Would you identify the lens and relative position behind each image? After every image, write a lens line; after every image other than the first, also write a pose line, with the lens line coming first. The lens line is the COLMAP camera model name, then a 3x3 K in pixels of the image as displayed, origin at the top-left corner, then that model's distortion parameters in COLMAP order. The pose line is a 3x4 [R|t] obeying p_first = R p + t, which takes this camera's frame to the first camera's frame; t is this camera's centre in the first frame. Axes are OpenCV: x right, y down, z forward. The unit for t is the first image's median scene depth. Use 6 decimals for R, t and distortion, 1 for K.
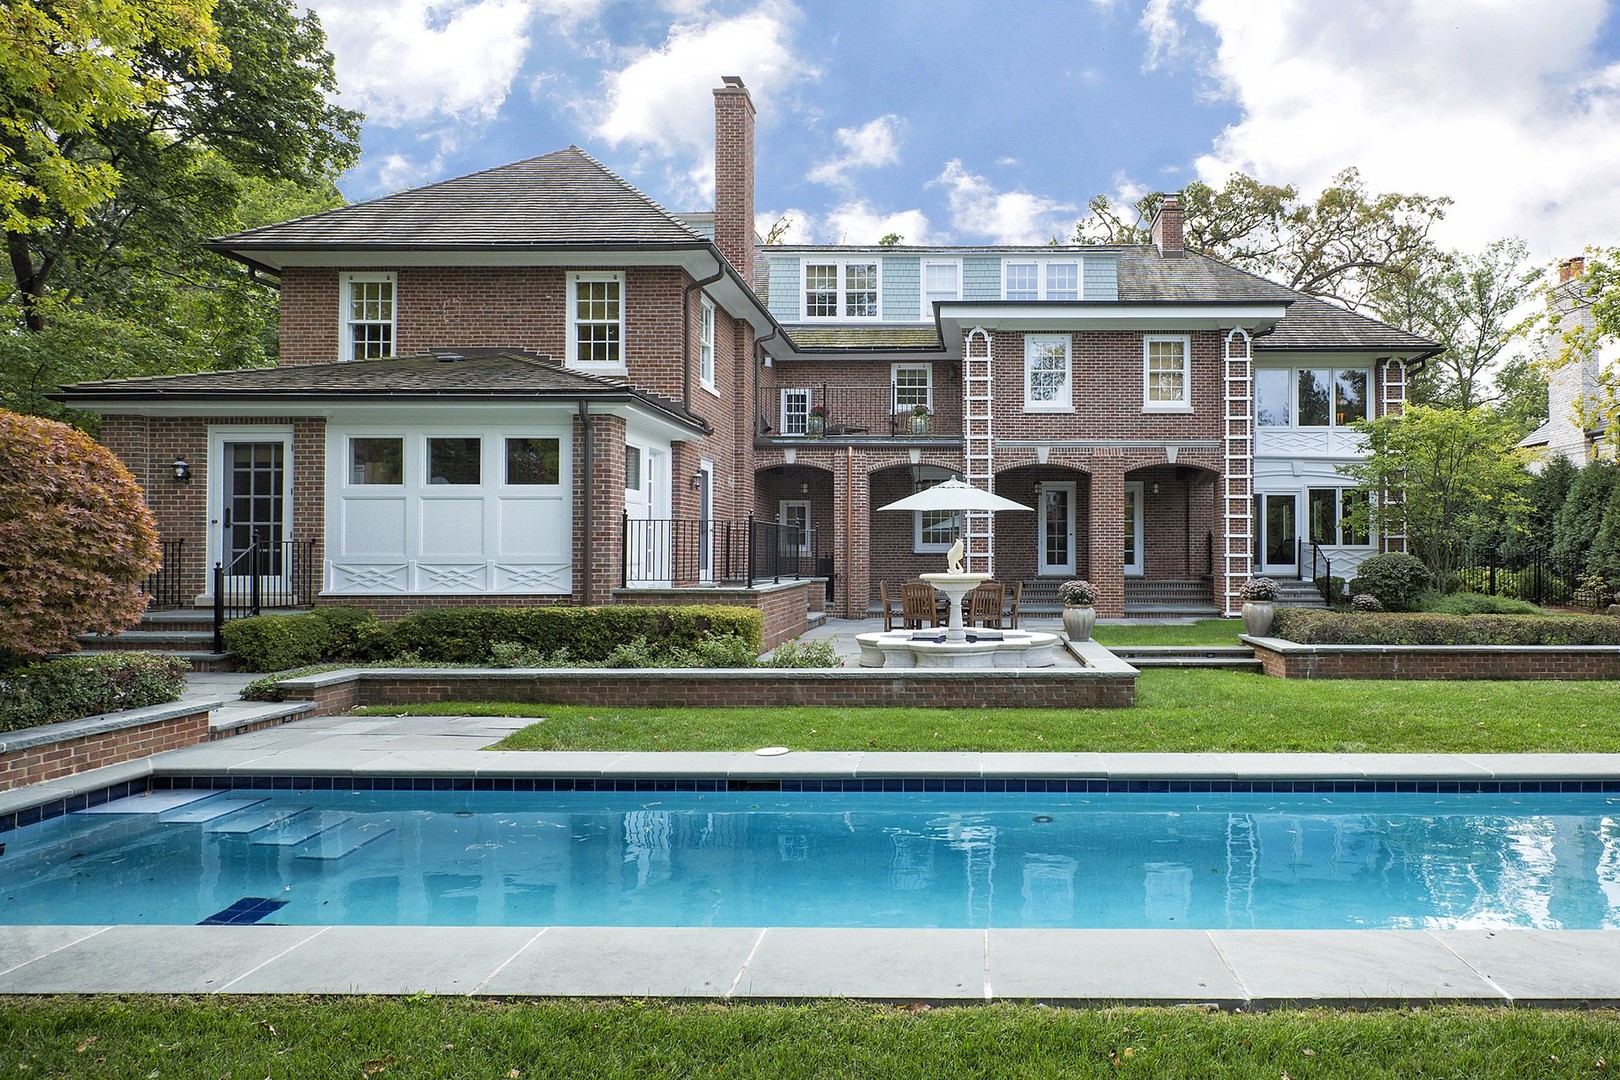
lens RADIAL K [[887.1, 0, 811.0], [0, 887.1, 543.6], [0, 0, 1]] dist [-0.000325, -0.001415]
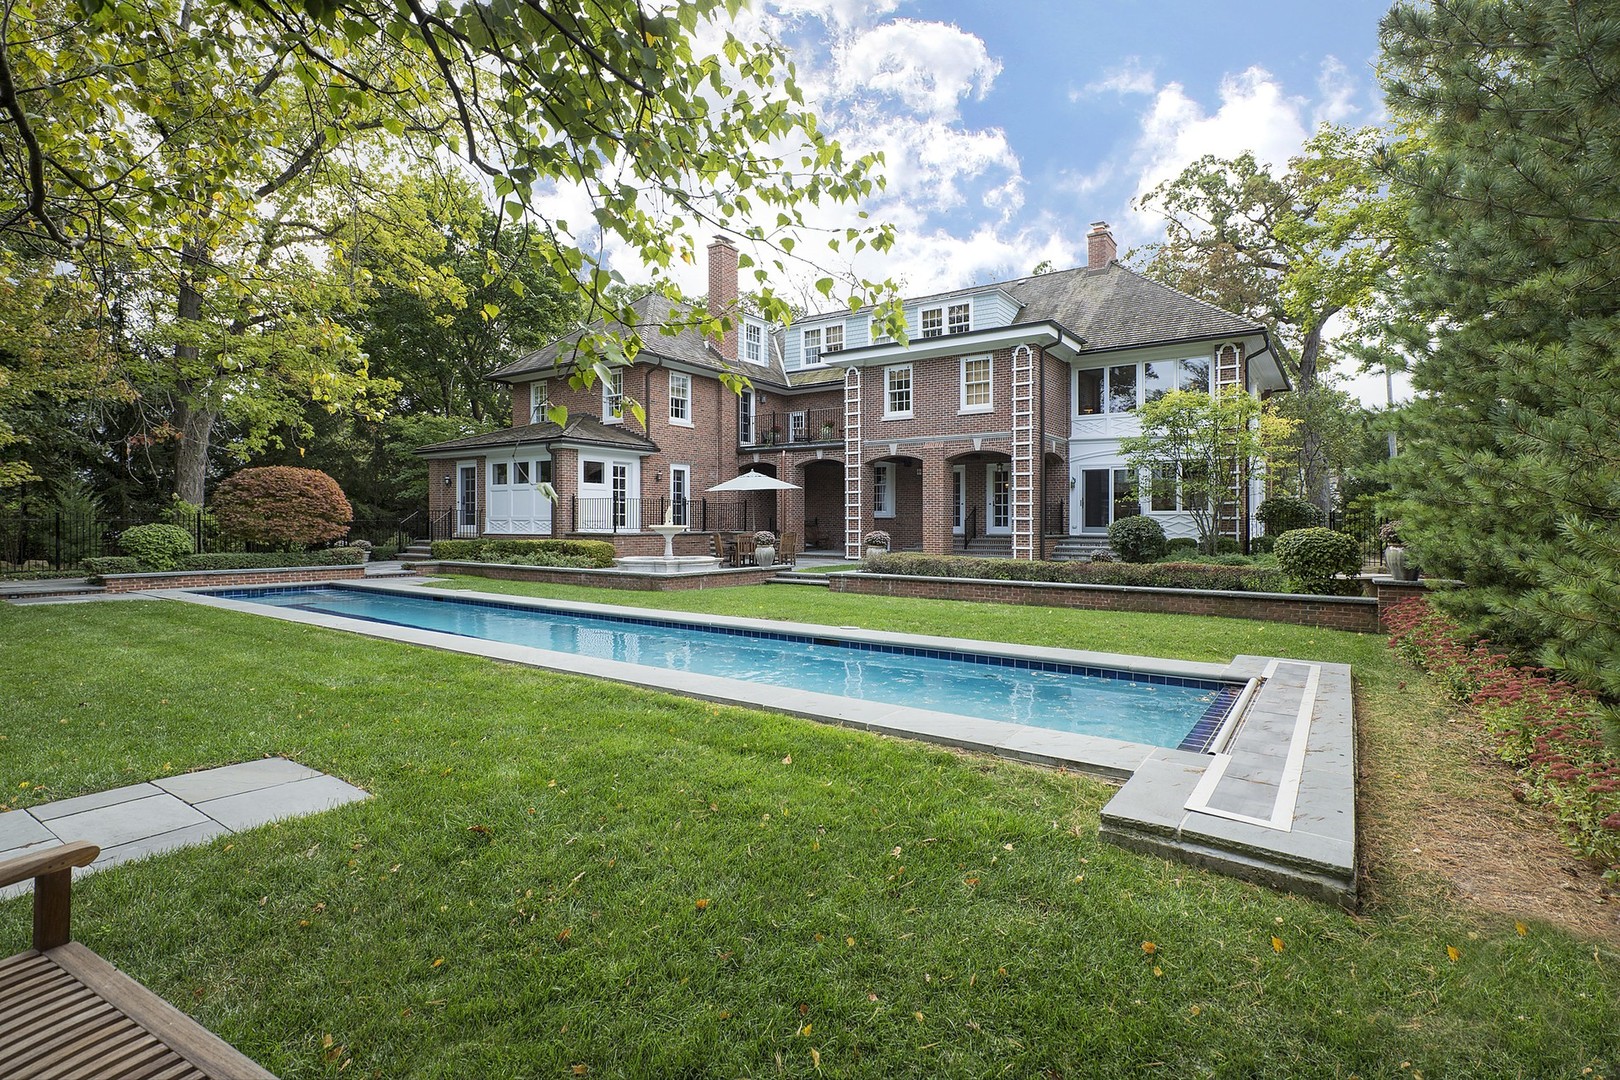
lens RADIAL K [[748.0, 0, 812.3], [0, 748.0, 530.3], [0, 0, 1]] dist [-0.002217, 0.000152]
pose [[0.832328, 0.009041, -0.554209, 0.834249], [0.000115, 0.999864, 0.016485, 0.012497], [0.554283, -0.013785, 0.832214, -0.092187]]
